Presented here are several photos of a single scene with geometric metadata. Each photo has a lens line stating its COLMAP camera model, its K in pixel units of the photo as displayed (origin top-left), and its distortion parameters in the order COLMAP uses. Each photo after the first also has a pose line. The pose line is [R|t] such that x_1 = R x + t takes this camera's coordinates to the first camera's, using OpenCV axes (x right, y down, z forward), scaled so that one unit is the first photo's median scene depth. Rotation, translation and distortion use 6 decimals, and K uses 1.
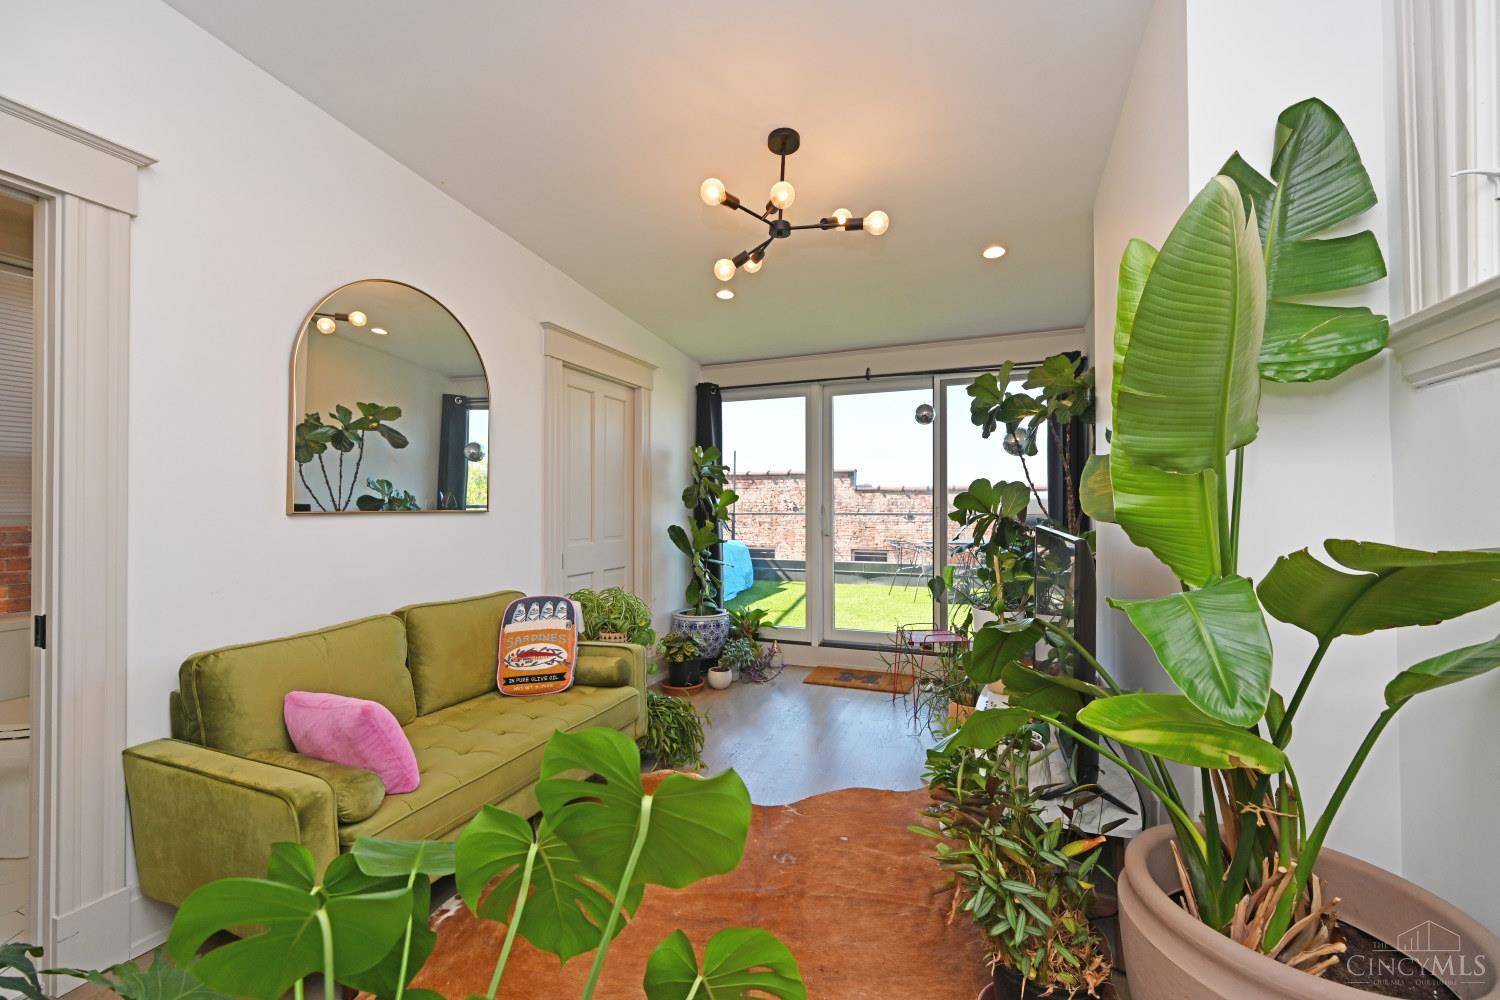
lens RADIAL K [[605.0, 0, 741.7], [0, 605.0, 500.6], [0, 0, 1]] dist [-0.001755, -0.000052]
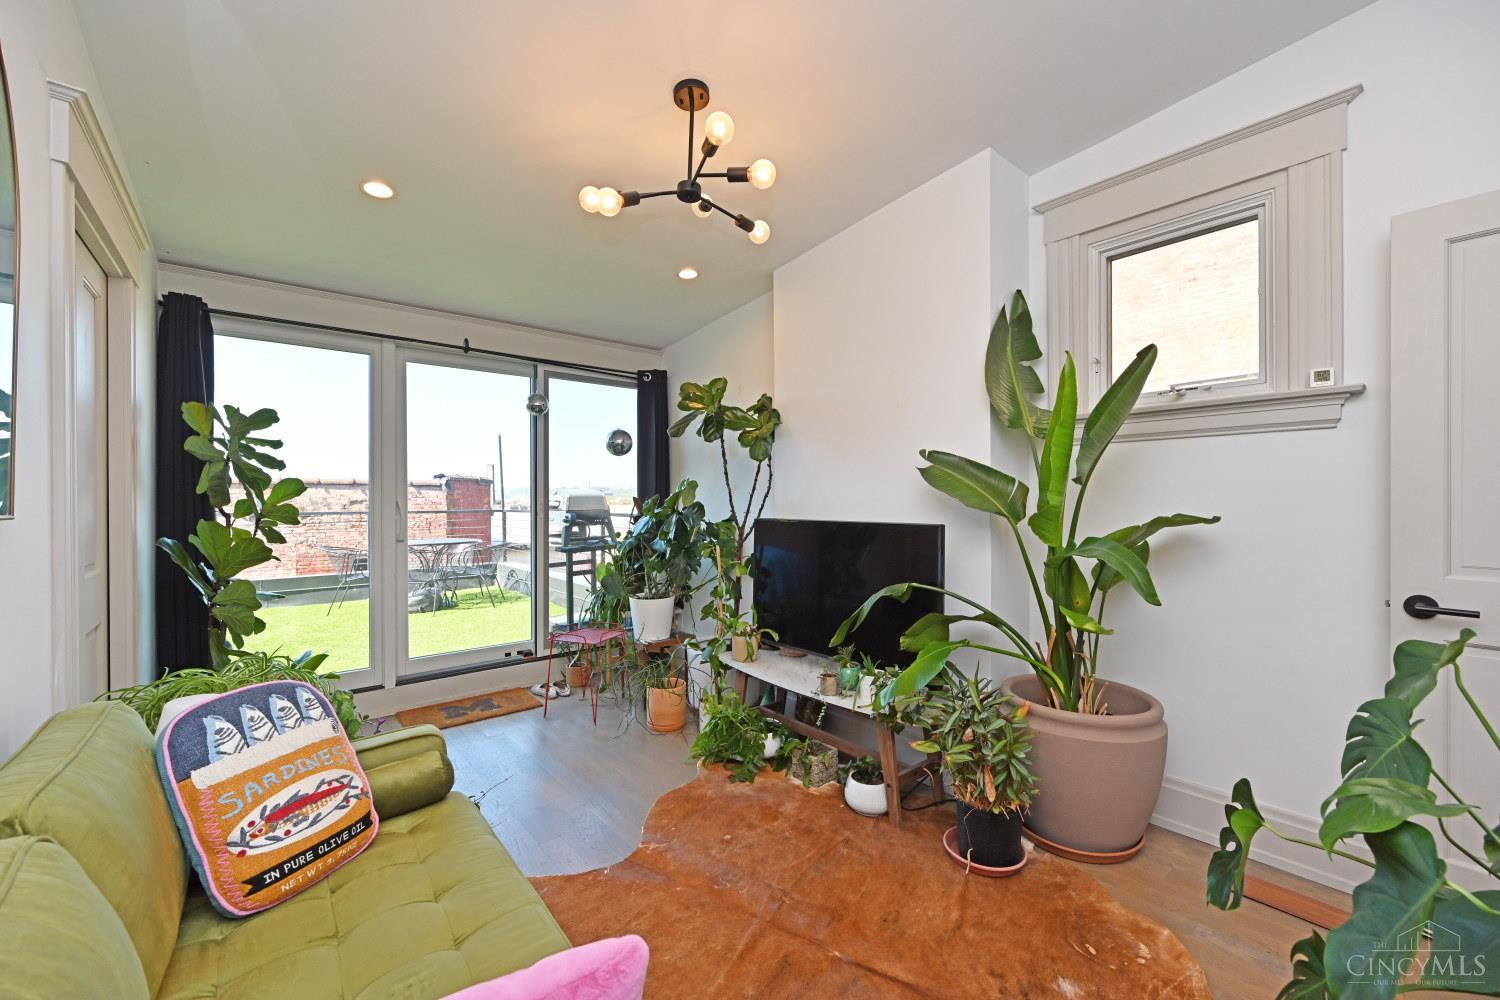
lens RADIAL K [[607.4, 0, 744.8], [0, 607.4, 504.4], [0, 0, 1]] dist [0.001201, -0.000178]
pose [[0.475131, -0.005765, 0.879896, -0.376898], [-0.004518, 0.999949, 0.008991, 0.001839], [-0.879903, -0.008247, 0.475081, 0.275991]]
